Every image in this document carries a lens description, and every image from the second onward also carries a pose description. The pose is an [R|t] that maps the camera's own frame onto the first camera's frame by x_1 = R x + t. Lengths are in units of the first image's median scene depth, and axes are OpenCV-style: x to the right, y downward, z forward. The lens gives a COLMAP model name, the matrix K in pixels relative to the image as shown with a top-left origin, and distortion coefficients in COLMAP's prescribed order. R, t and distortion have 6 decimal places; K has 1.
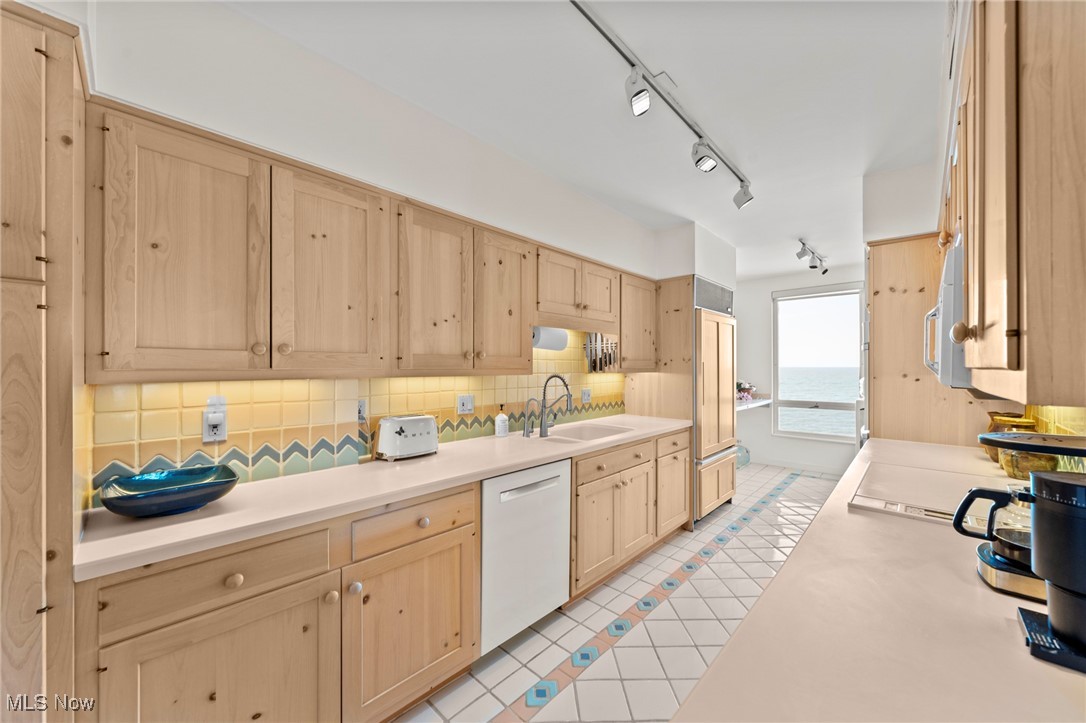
lens RADIAL K [[402.1, 0, 541.0], [0, 402.1, 366.1], [0, 0, 1]] dist [-0.001607, -0.000149]
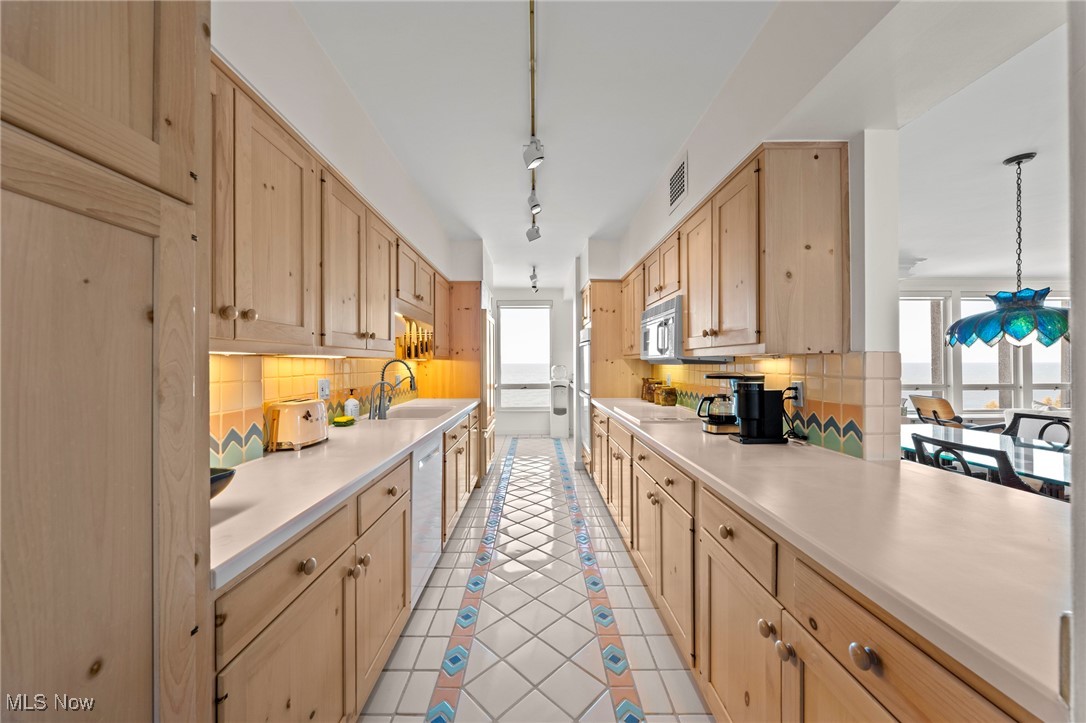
lens RADIAL K [[393.4, 0, 543.0], [0, 393.4, 361.5], [0, 0, 1]] dist [-0.000043, -0.000017]
pose [[0.711735, 0.001581, 0.702446, -0.441659], [0.000360, 0.999997, -0.002615, 0.031538], [-0.702448, 0.002114, 0.711732, -0.004575]]
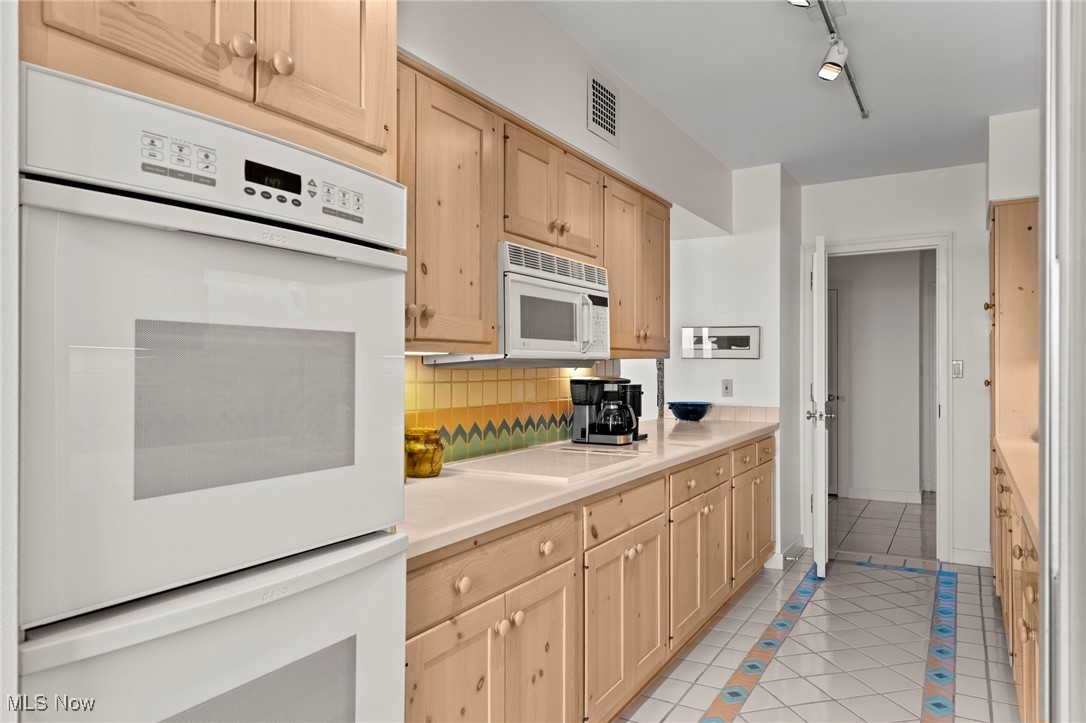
lens RADIAL K [[718.2, 0, 543.1], [0, 718.2, 365.5], [0, 0, 1]] dist [0.003151, 0.001247]
pose [[-0.972385, 0.003315, -0.233358, 0.815942], [0.003710, 0.999992, -0.001255, 0.032770], [0.233352, -0.002086, -0.972390, 1.558206]]
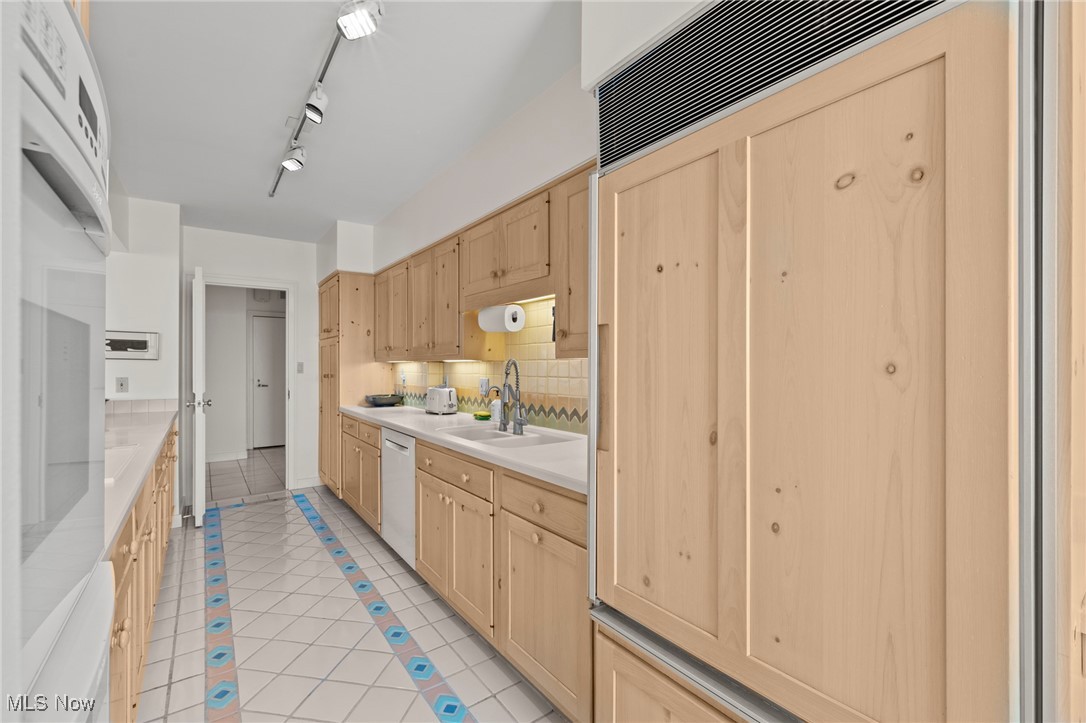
lens RADIAL K [[459.8, 0, 540.2], [0, 459.8, 366.6], [0, 0, 1]] dist [-0.001124, -0.000295]
pose [[-0.179541, 0.004645, -0.983740, 1.039077], [0.000710, 0.999989, 0.004592, 0.030636], [0.983750, 0.000126, -0.179542, 1.329786]]
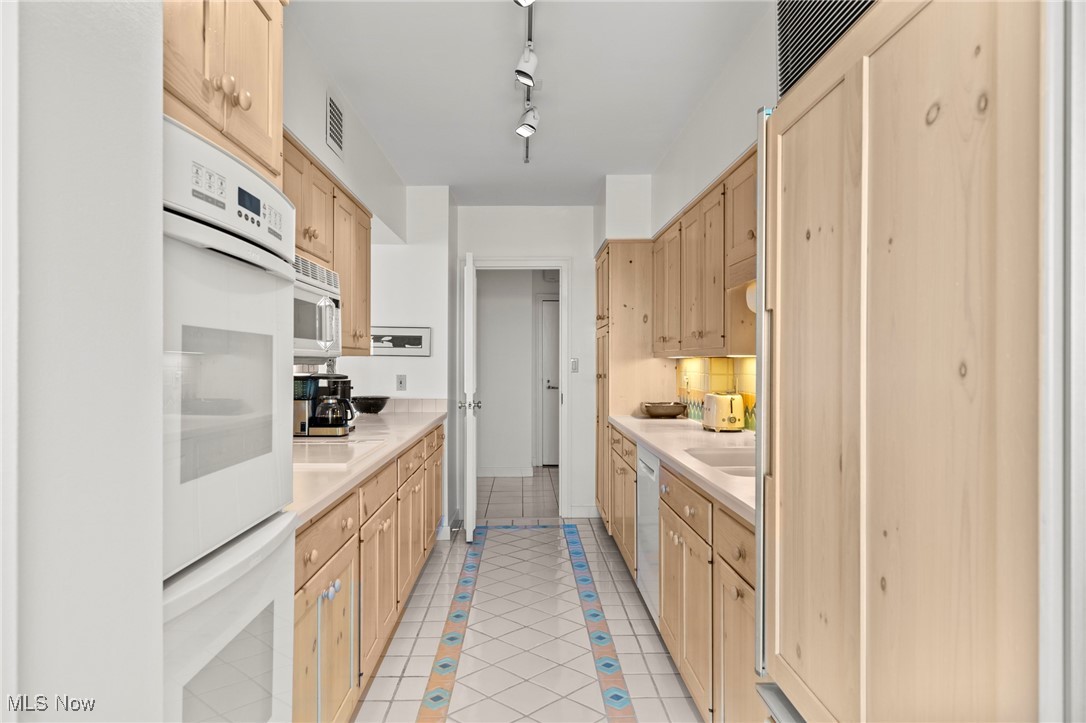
lens RADIAL K [[718.2, 0, 543.1], [0, 718.2, 365.5], [0, 0, 1]] dist [0.003151, 0.001247]
pose [[-0.706013, 0.005509, -0.708178, 1.086113], [0.001356, 0.999978, 0.006427, 0.028998], [0.708198, 0.003577, -0.706005, 1.597398]]
